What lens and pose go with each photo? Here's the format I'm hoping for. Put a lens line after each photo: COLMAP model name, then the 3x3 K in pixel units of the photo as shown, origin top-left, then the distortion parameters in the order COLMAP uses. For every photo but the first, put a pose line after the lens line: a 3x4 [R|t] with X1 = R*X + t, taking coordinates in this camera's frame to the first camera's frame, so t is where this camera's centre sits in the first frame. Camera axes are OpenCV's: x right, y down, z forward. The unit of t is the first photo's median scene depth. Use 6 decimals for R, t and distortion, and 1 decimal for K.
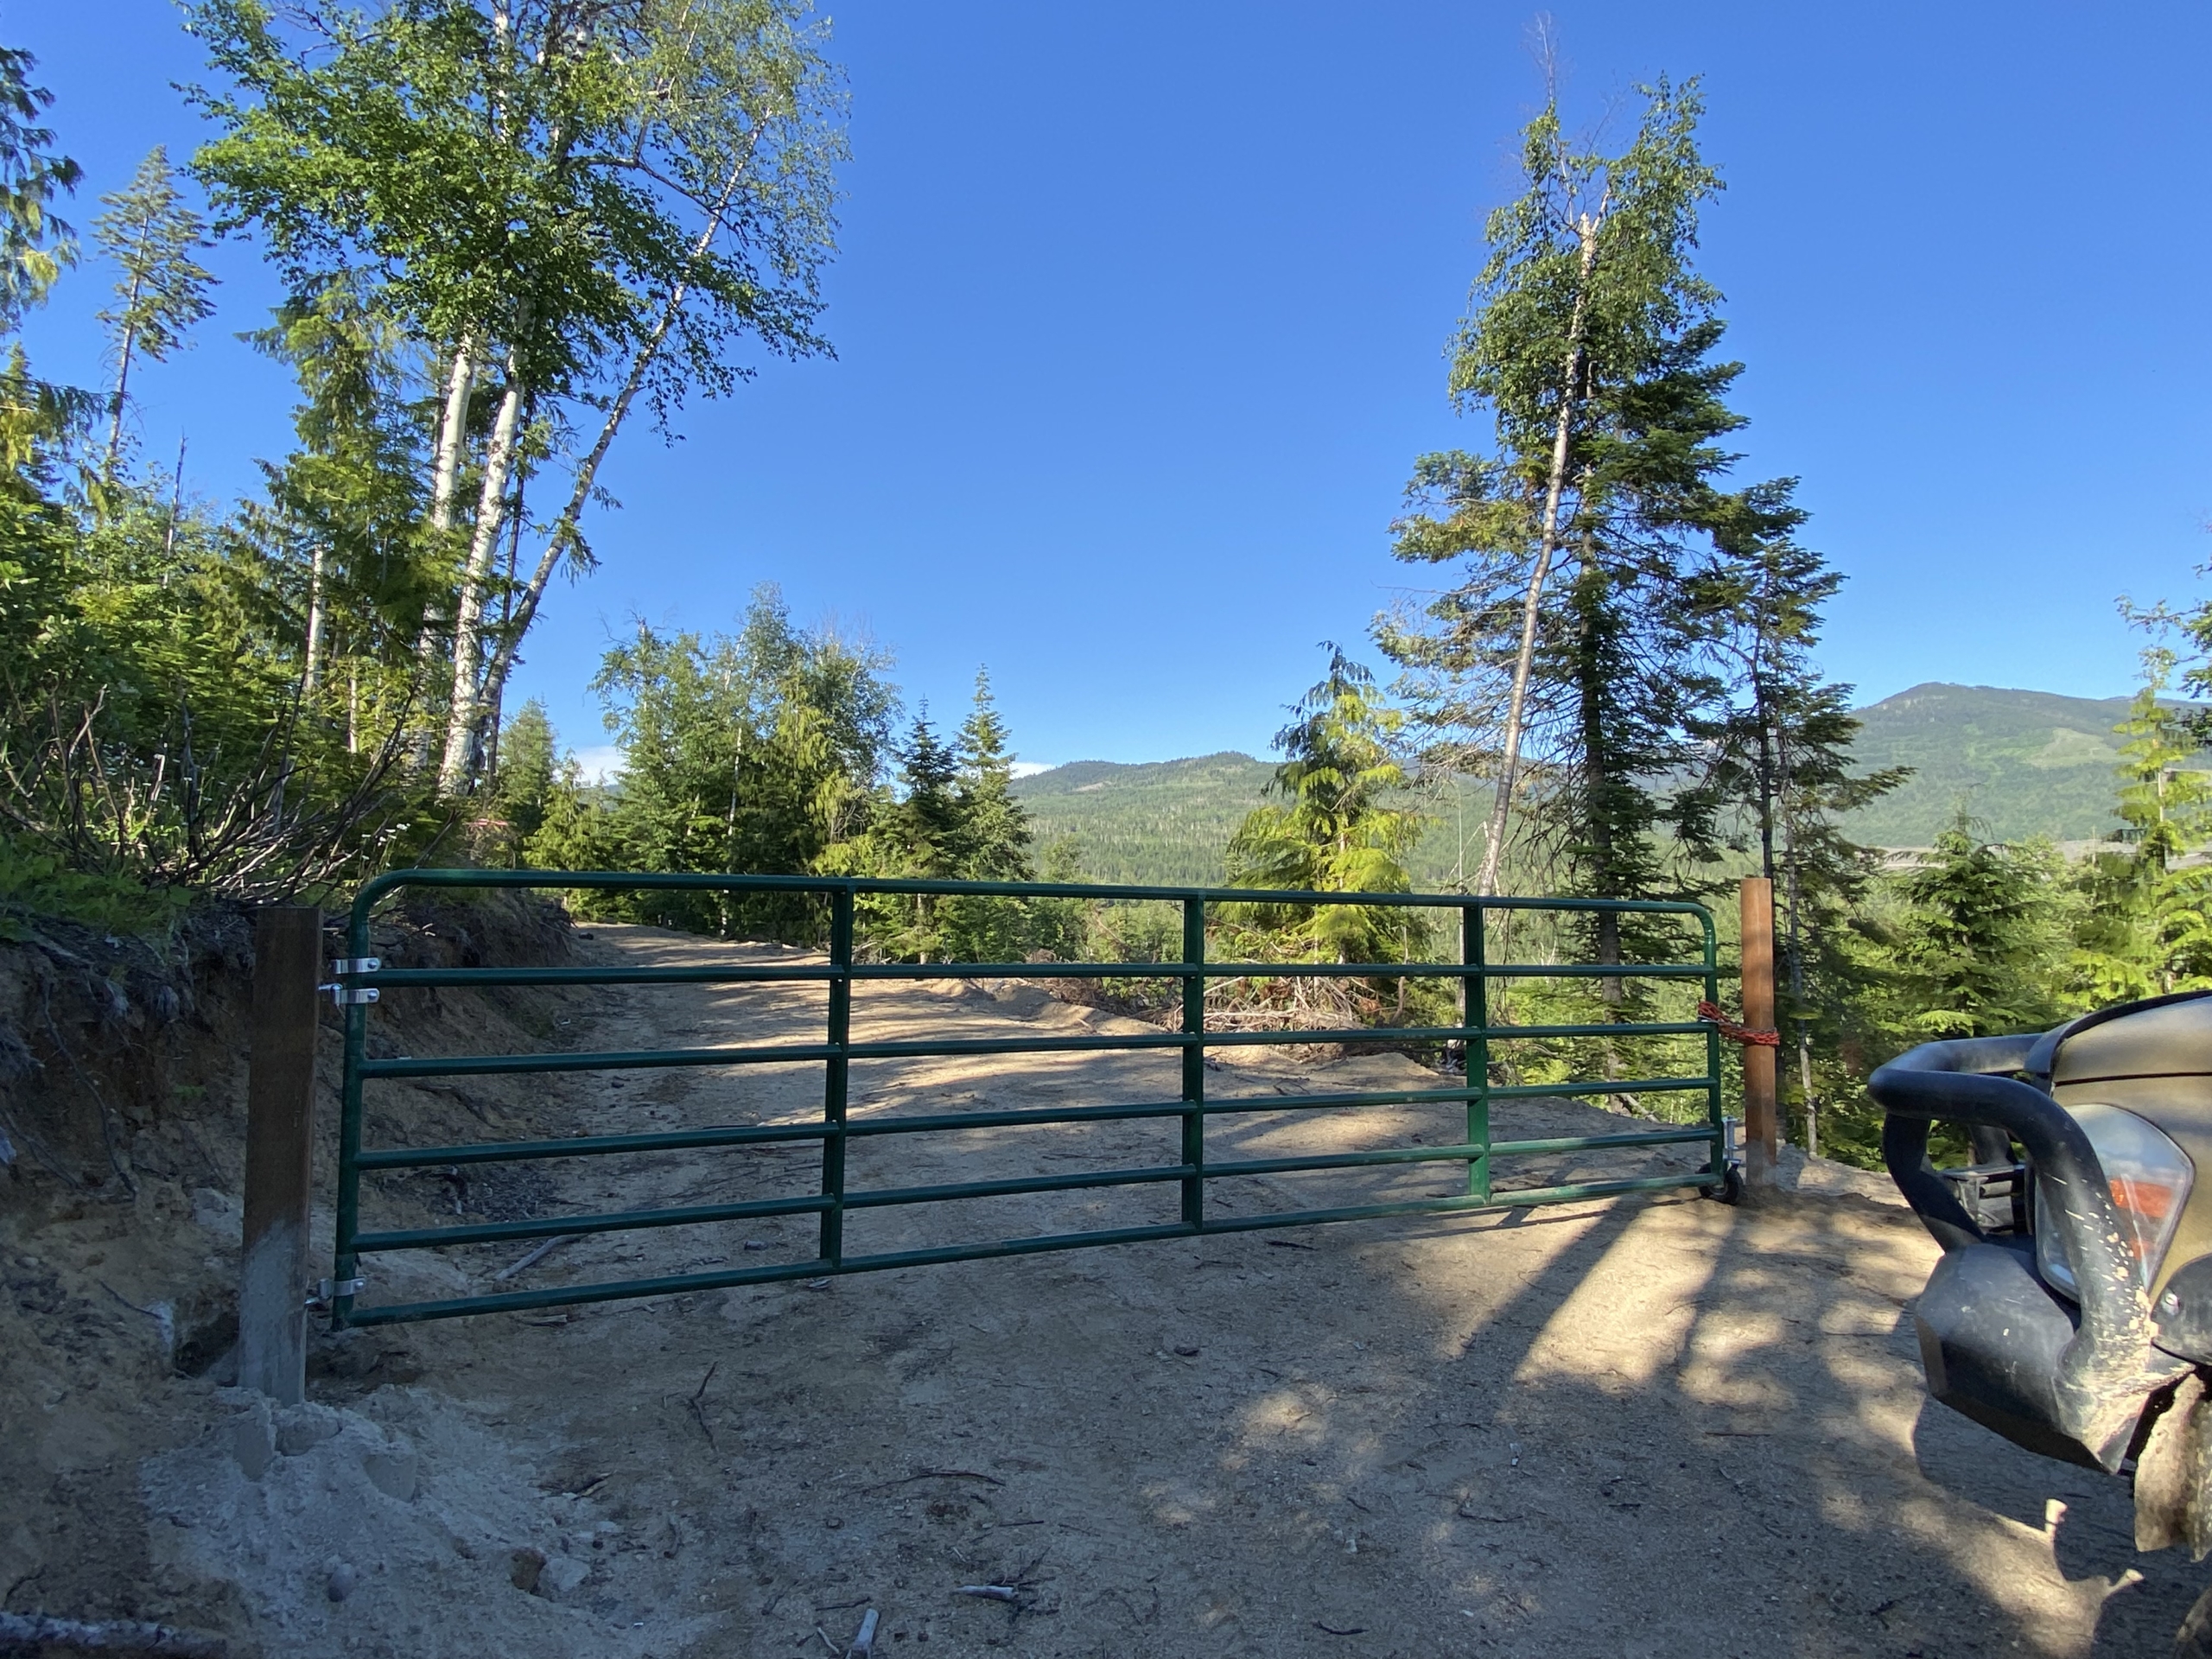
lens RADIAL K [[1210.4, 0, 1106.0], [0, 1210.4, 829.5], [0, 0, 1]] dist [0.045381, -0.048645]
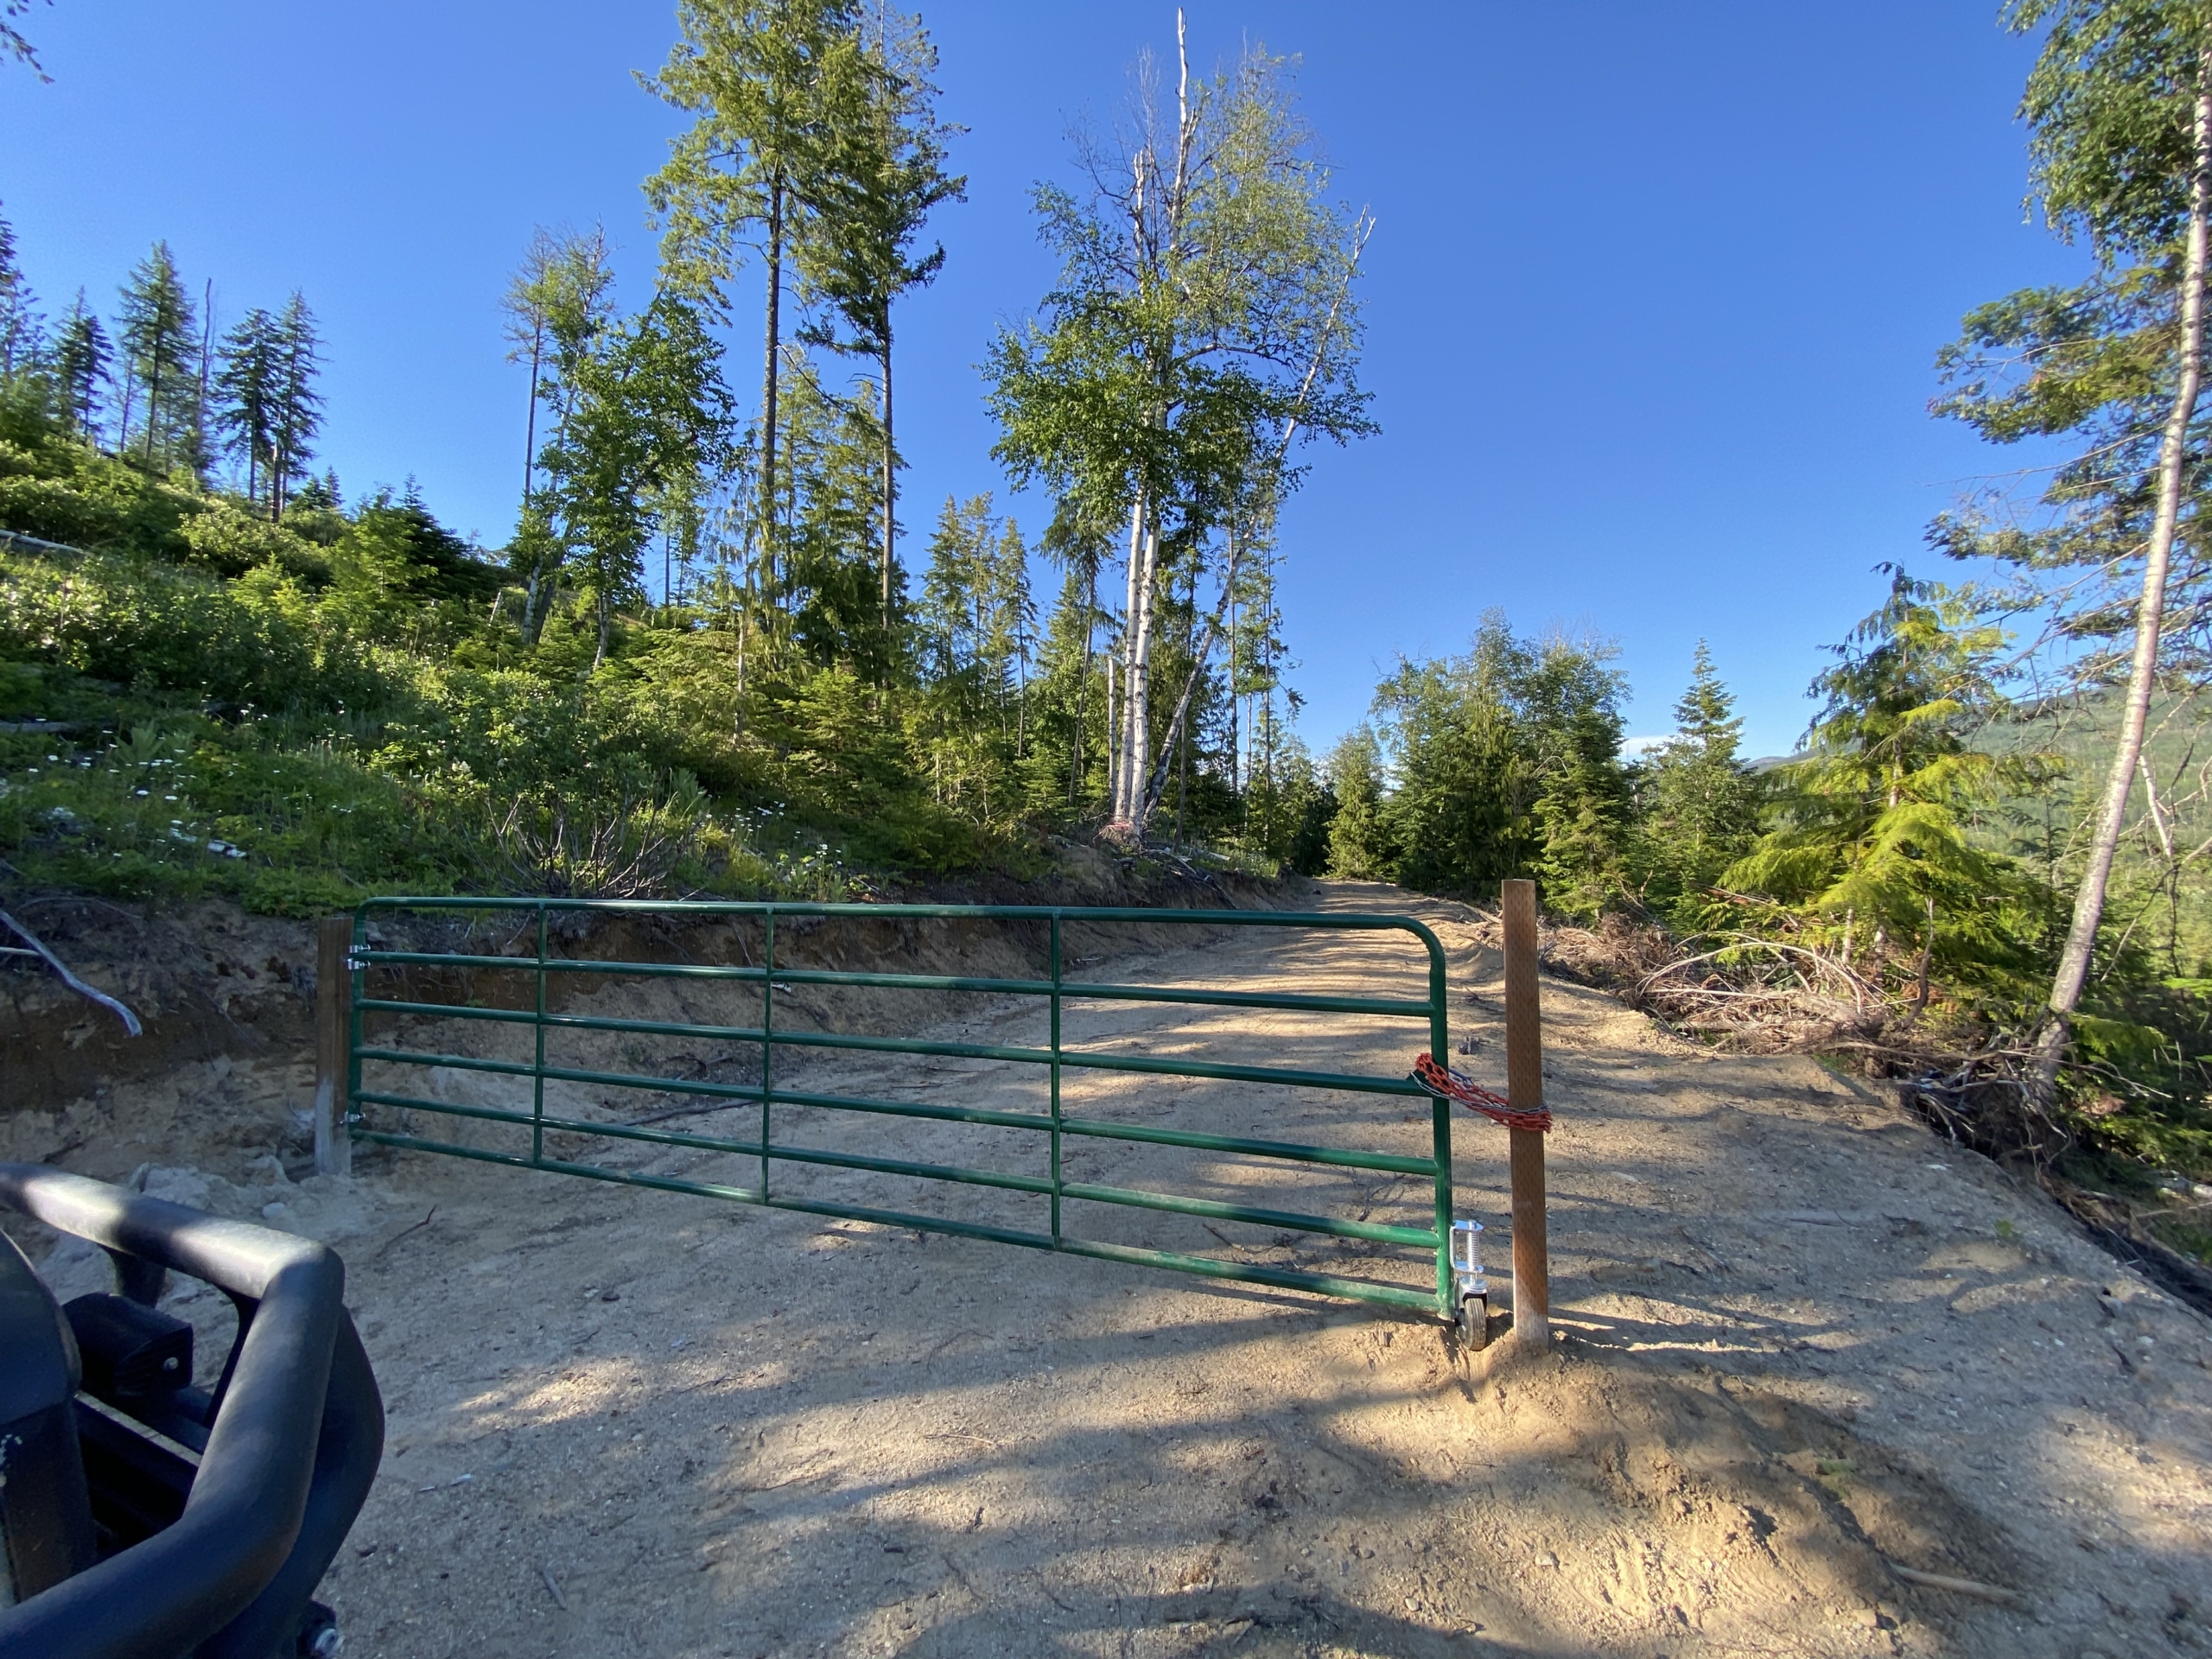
lens RADIAL K [[896.1, 0, 1106.0], [0, 896.1, 829.5], [0, 0, 1]] dist [0.024644, -0.023444]
pose [[0.715927, -0.045092, -0.696717, 0.234220], [0.062255, 0.998060, -0.000624, -0.000488], [0.695394, -0.042928, 0.717346, 0.158861]]
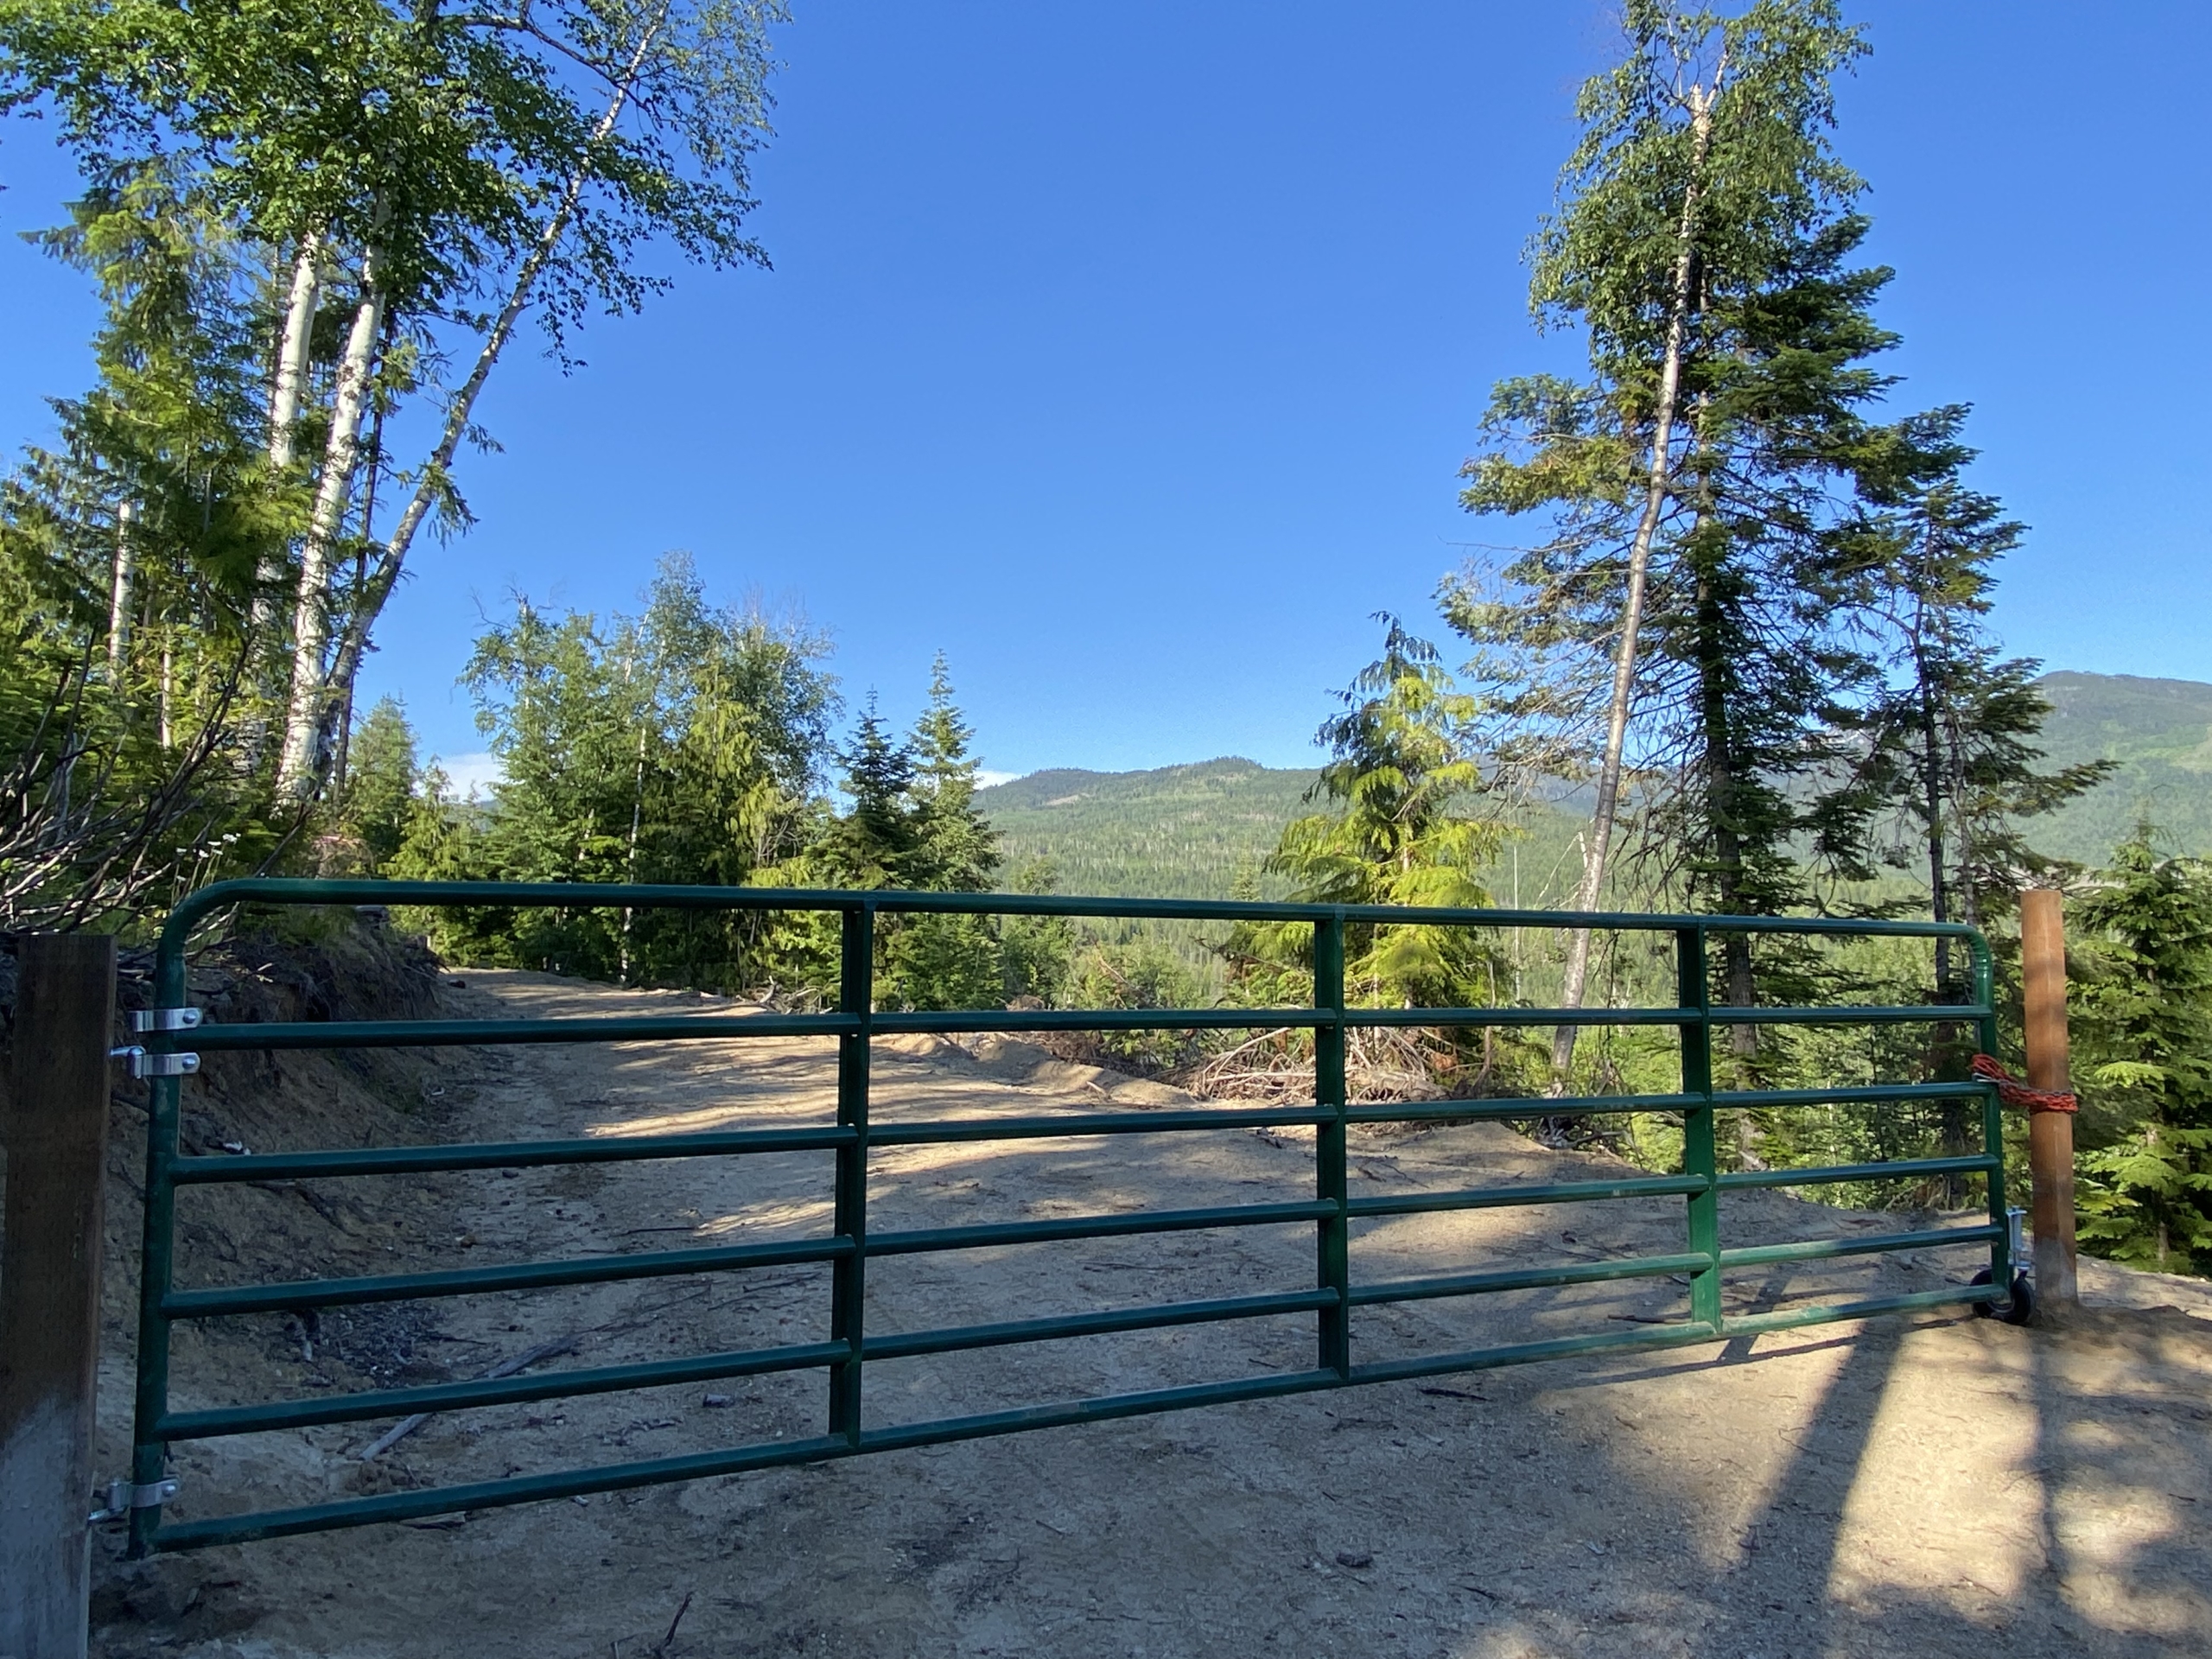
lens RADIAL K [[1456.7, 0, 1106.0], [0, 1456.7, 829.5], [0, 0, 1]] dist [0.040458, -0.043234]
pose [[0.999849, -0.005913, 0.016359, -0.019613], [0.006159, 0.999868, -0.015011, 0.004013], [-0.016268, 0.015109, 0.999753, 0.032870]]
